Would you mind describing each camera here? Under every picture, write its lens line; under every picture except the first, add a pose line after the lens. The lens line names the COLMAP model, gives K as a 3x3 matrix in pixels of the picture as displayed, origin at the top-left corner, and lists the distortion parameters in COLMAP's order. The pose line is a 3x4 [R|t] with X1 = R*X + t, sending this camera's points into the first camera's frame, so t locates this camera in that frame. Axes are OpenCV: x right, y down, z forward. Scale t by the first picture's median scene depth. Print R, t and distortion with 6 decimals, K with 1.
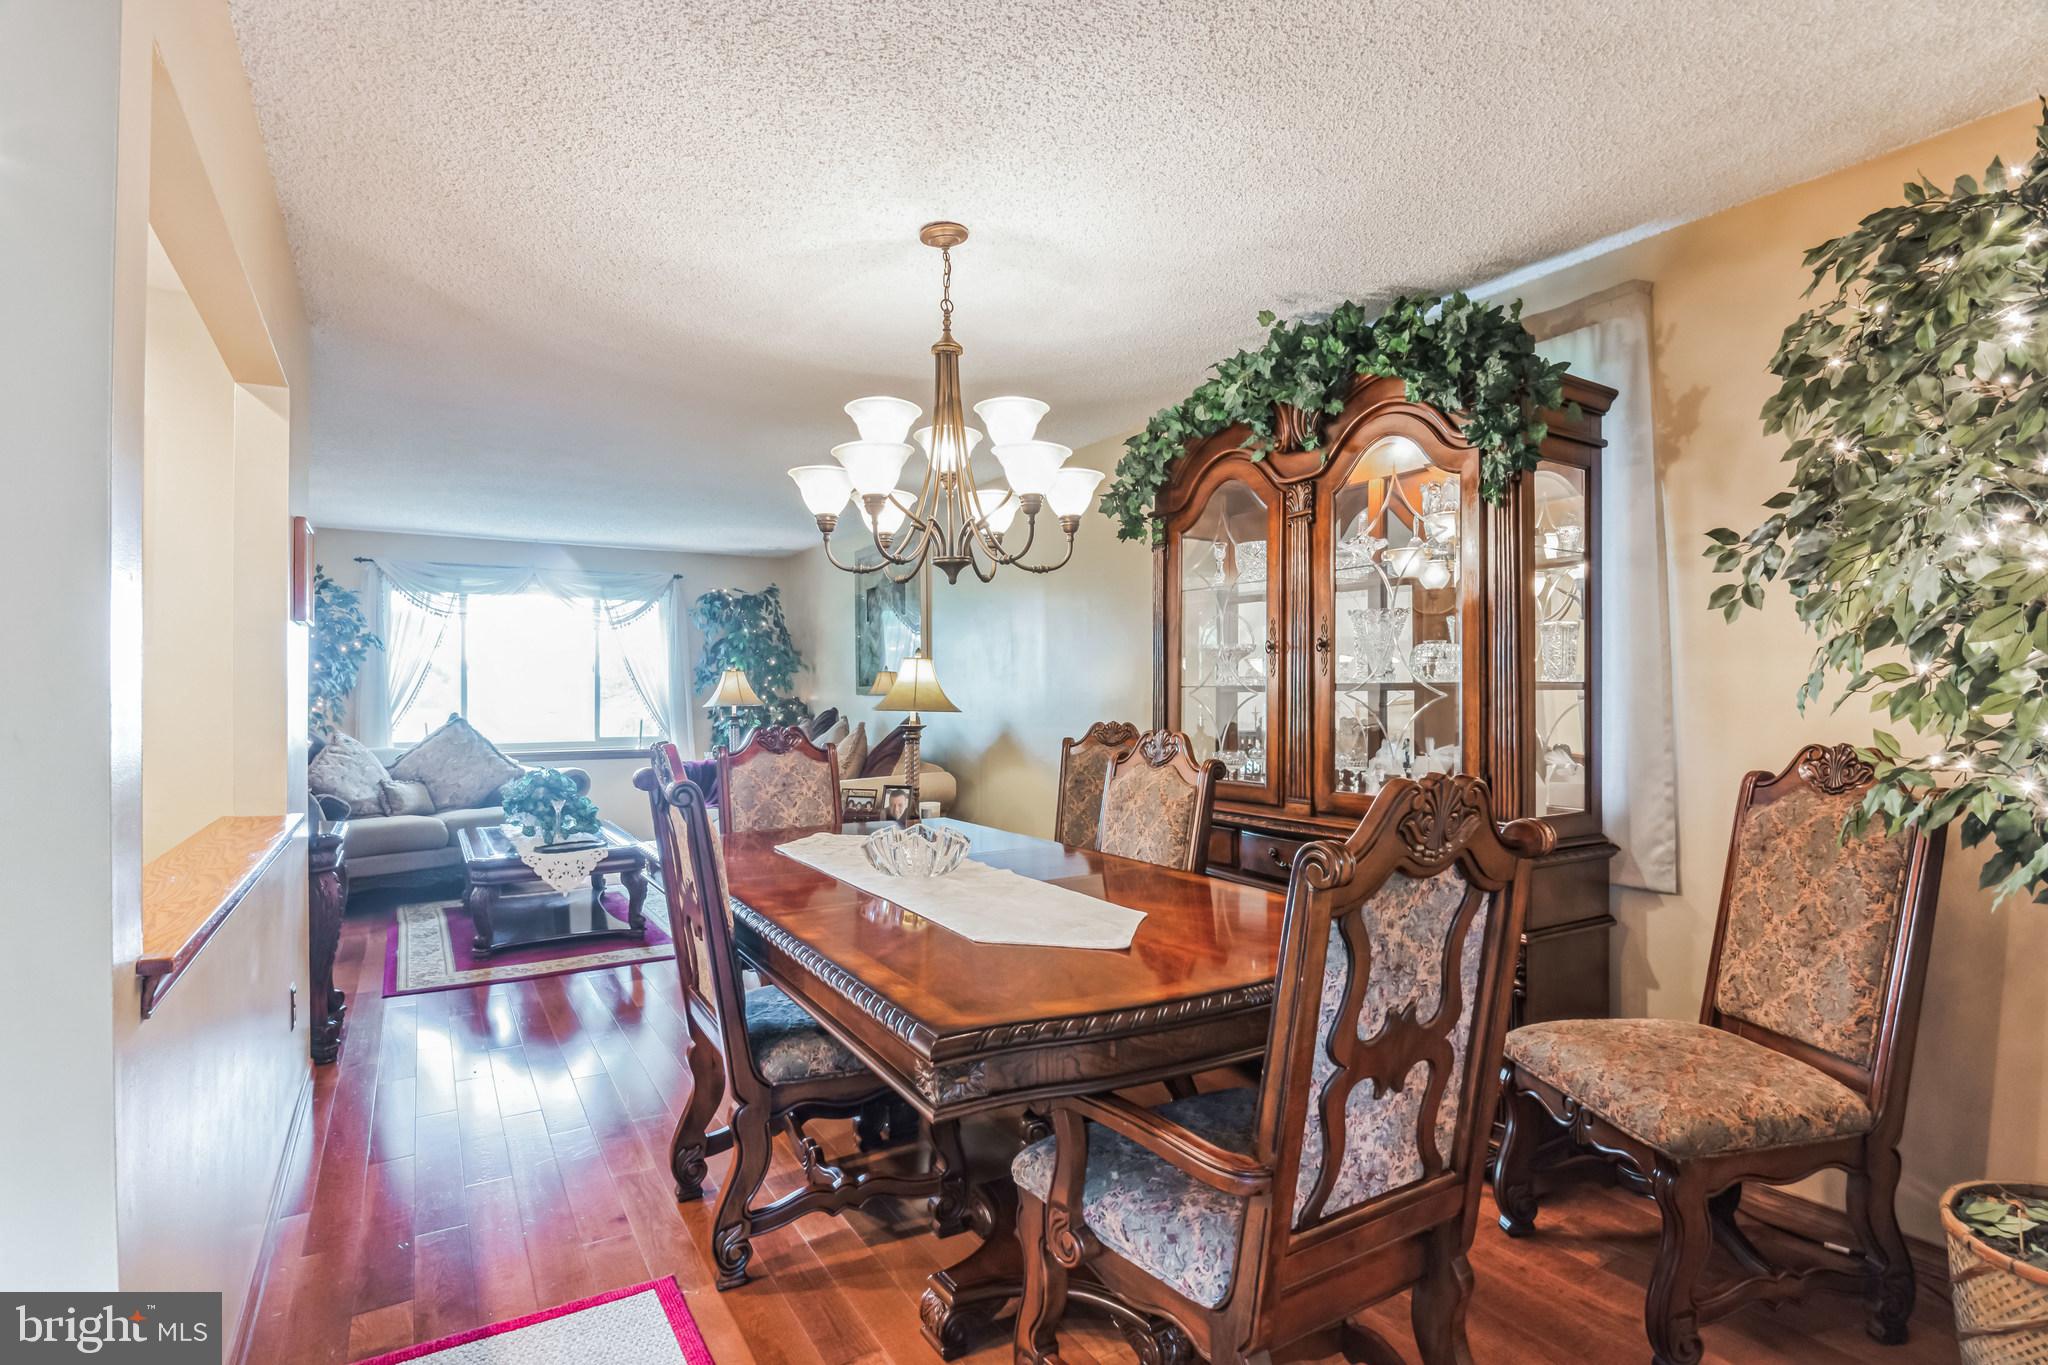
lens RADIAL K [[997.7, 0, 1031.2], [0, 997.7, 681.5], [0, 0, 1]] dist [-0.016785, -0.002199]
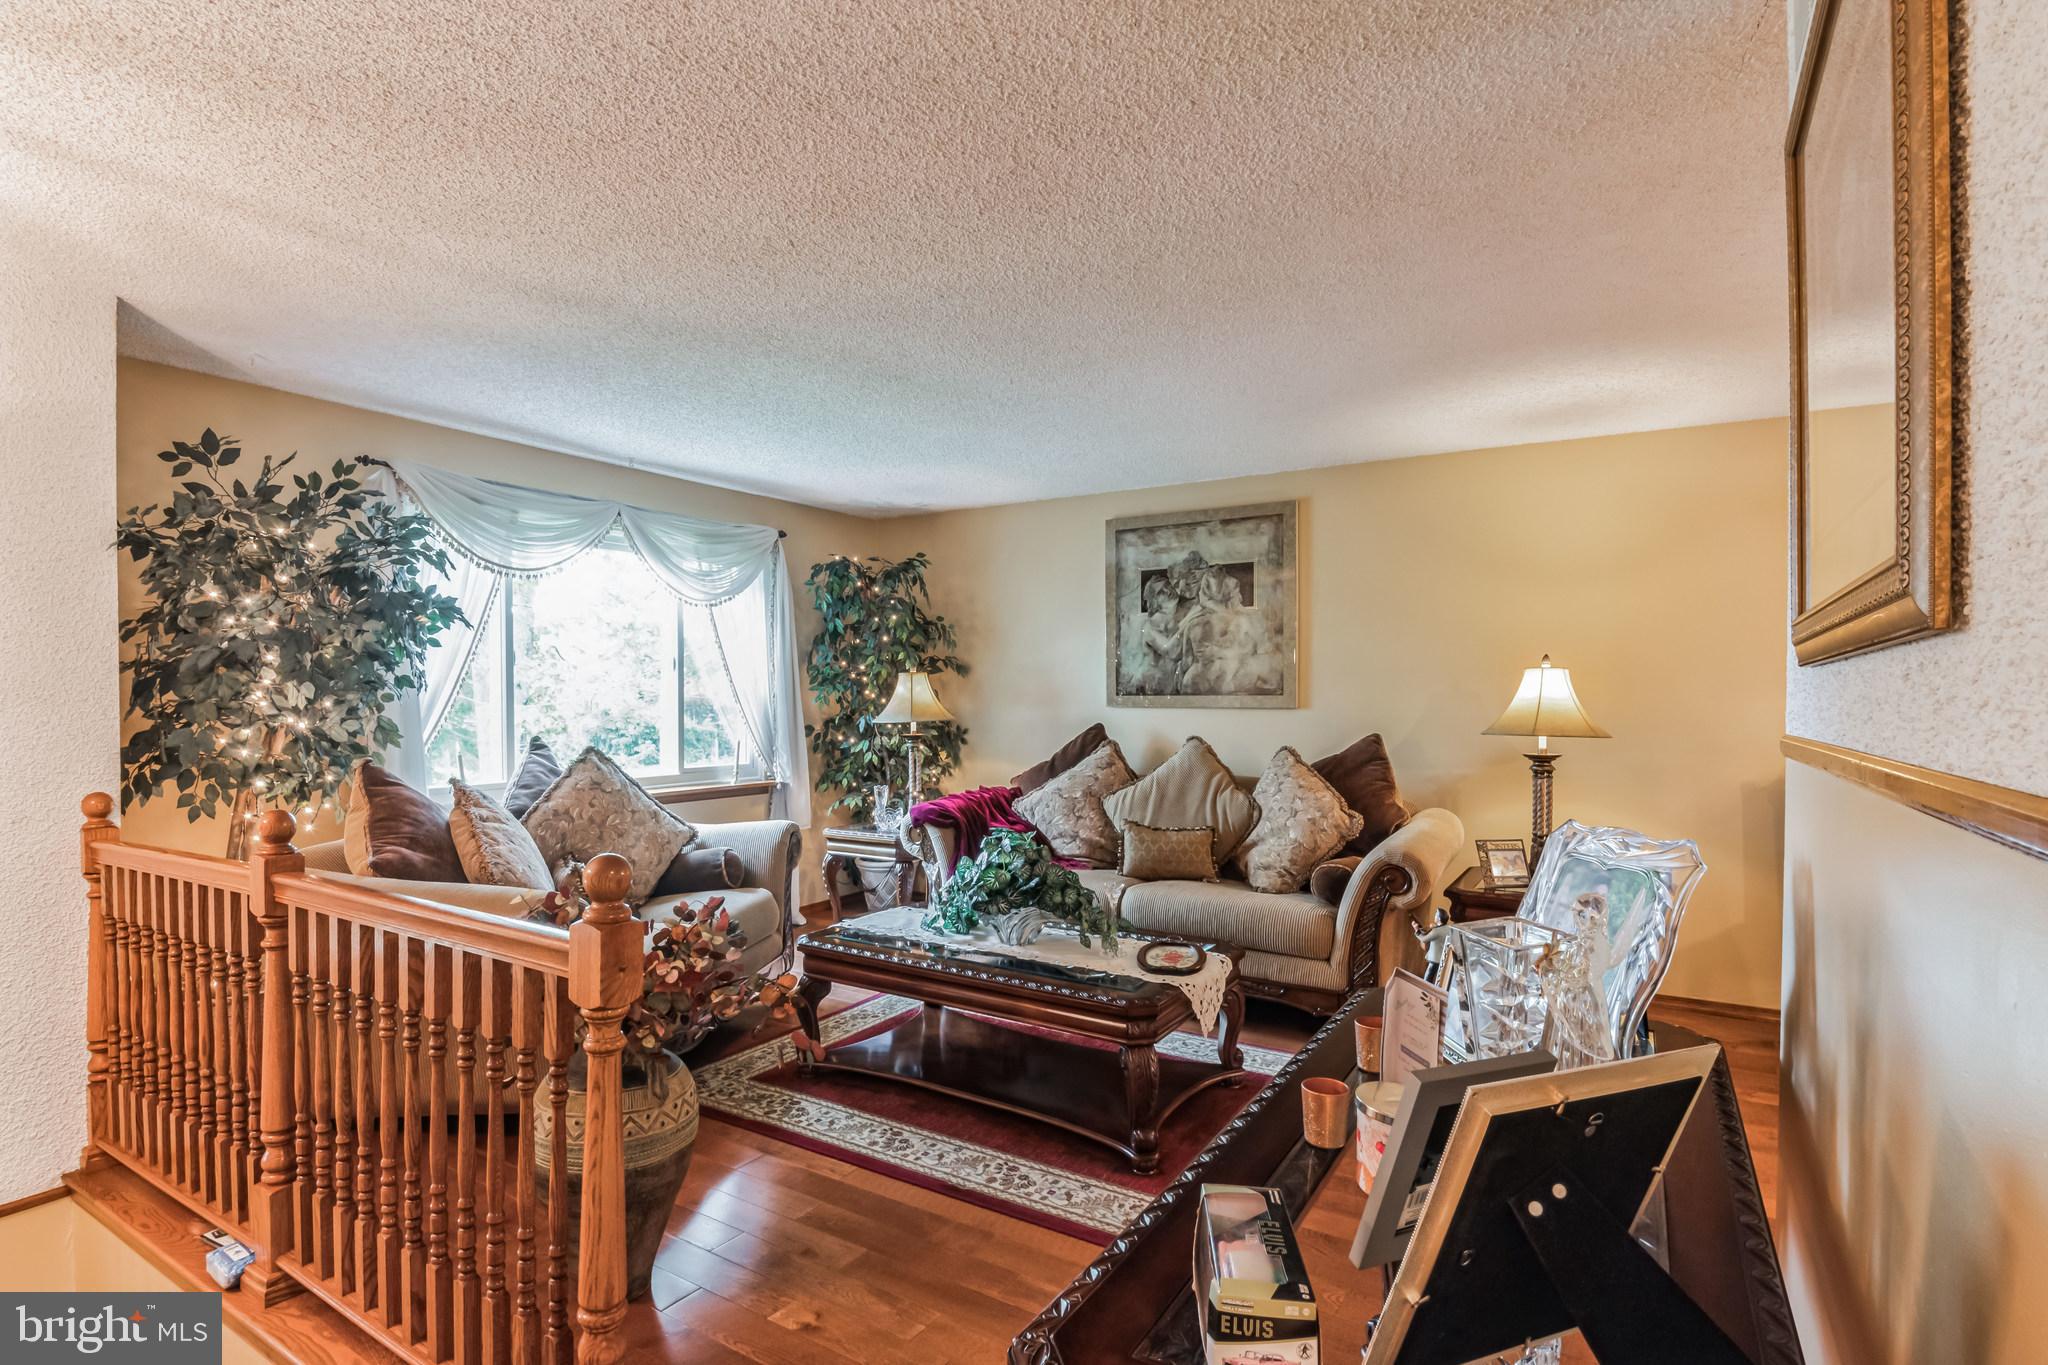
lens RADIAL K [[997.7, 0, 1015.8], [0, 997.7, 697.9], [0, 0, 1]] dist [-0.016785, -0.002199]
pose [[0.897442, 0.003853, 0.441115, -1.583327], [-0.013511, 0.999733, 0.018755, -0.018959], [-0.440925, -0.022791, 0.897255, 0.920128]]
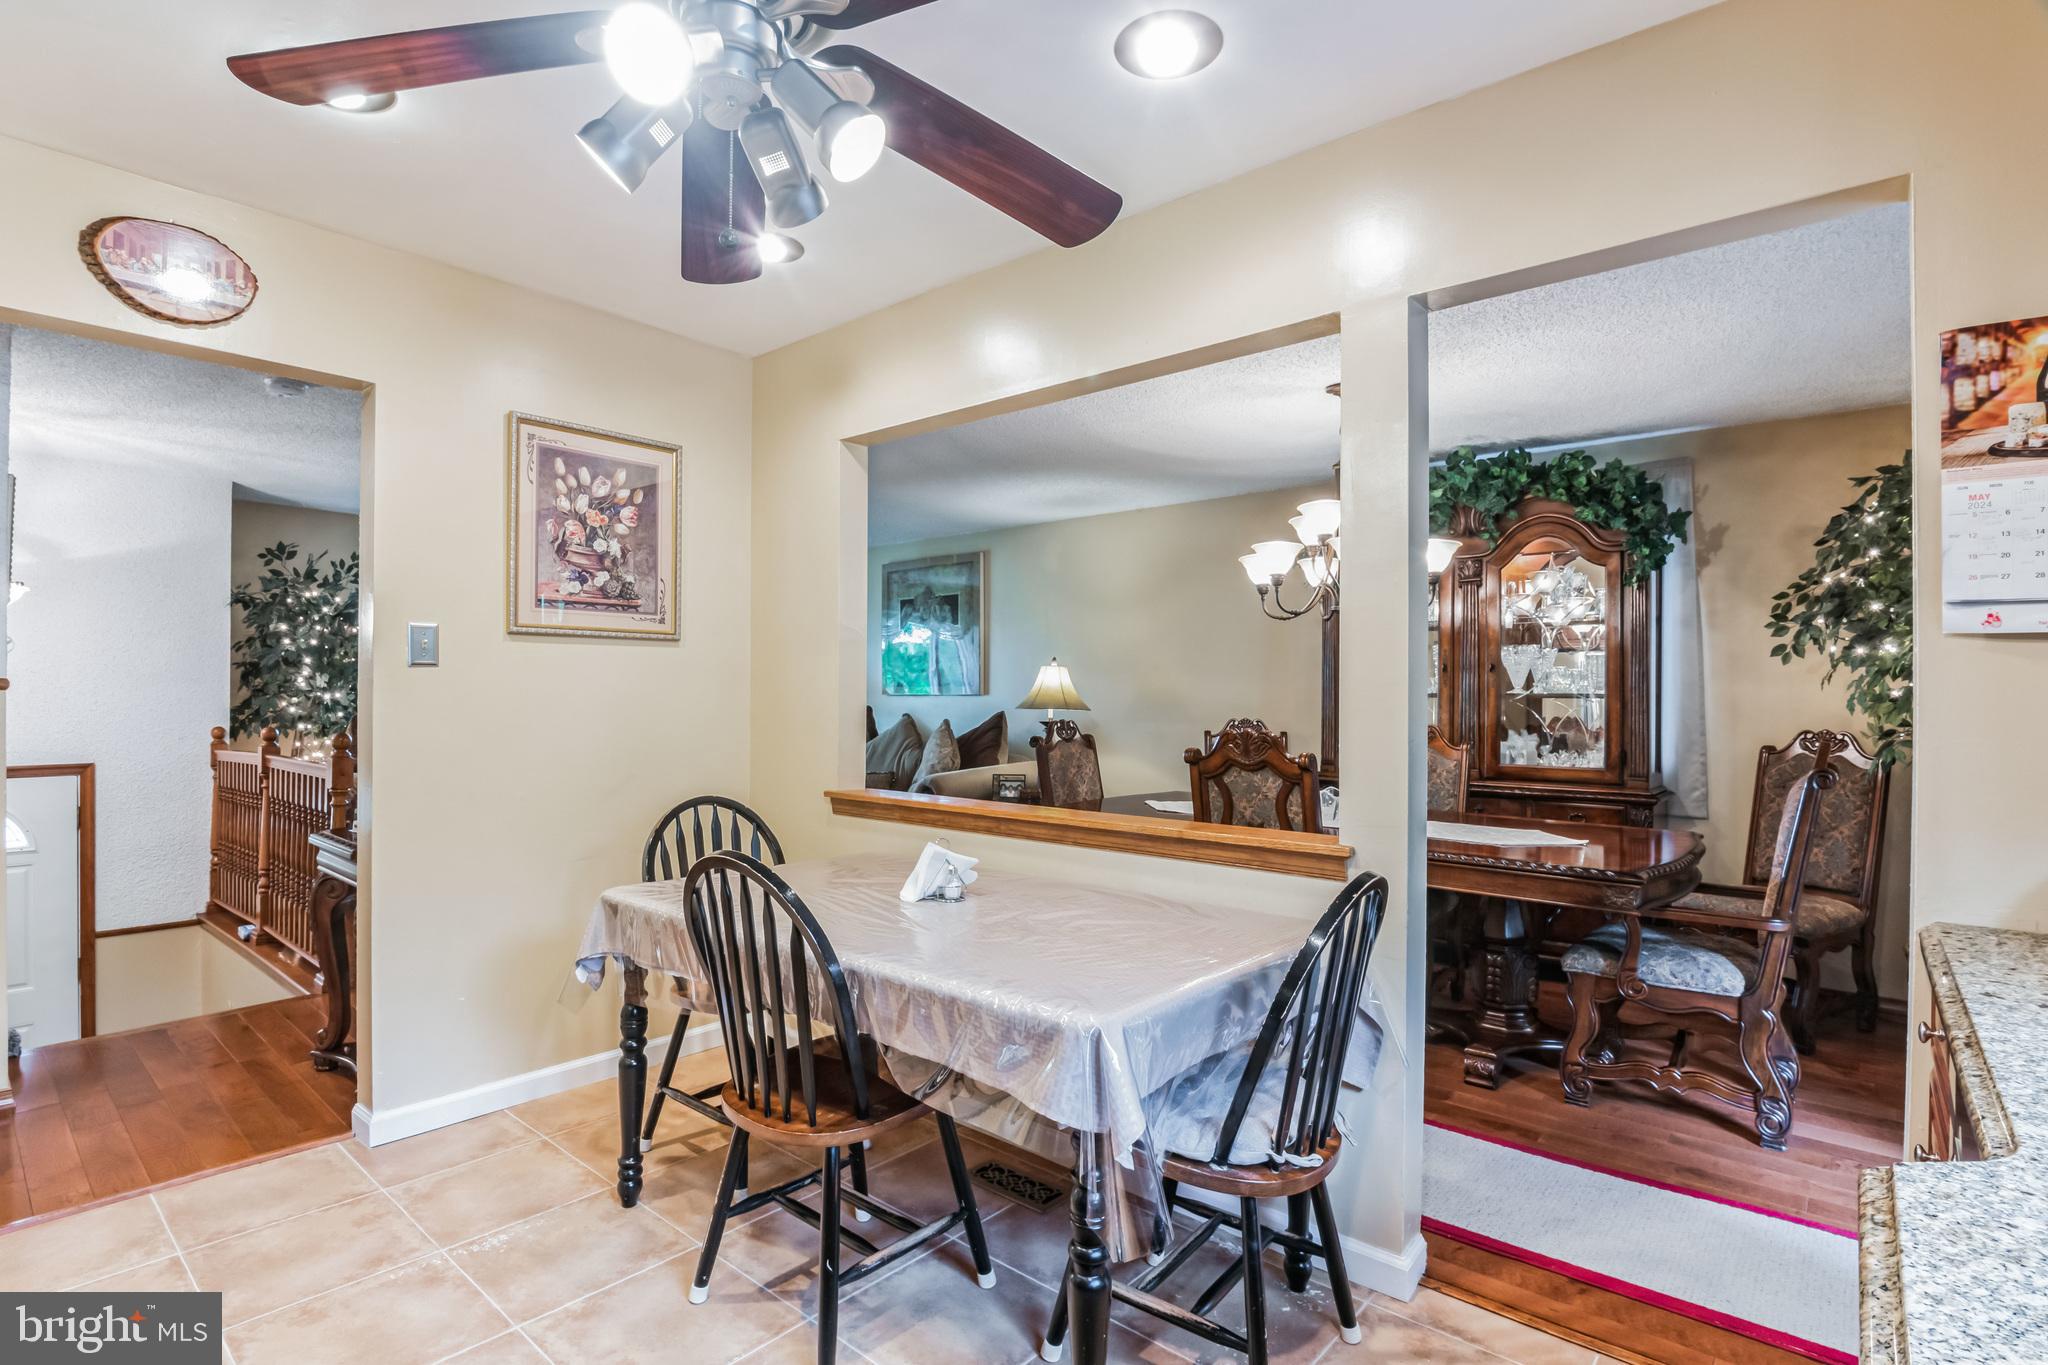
lens RADIAL K [[997.7, 0, 1031.4], [0, 997.7, 683.0], [0, 0, 1]] dist [-0.016785, -0.002199]
pose [[0.952150, 0.013101, 0.305351, -0.979404], [-0.013803, 0.999905, 0.000140, -0.004791], [-0.305320, -0.004348, 0.952240, -0.272486]]
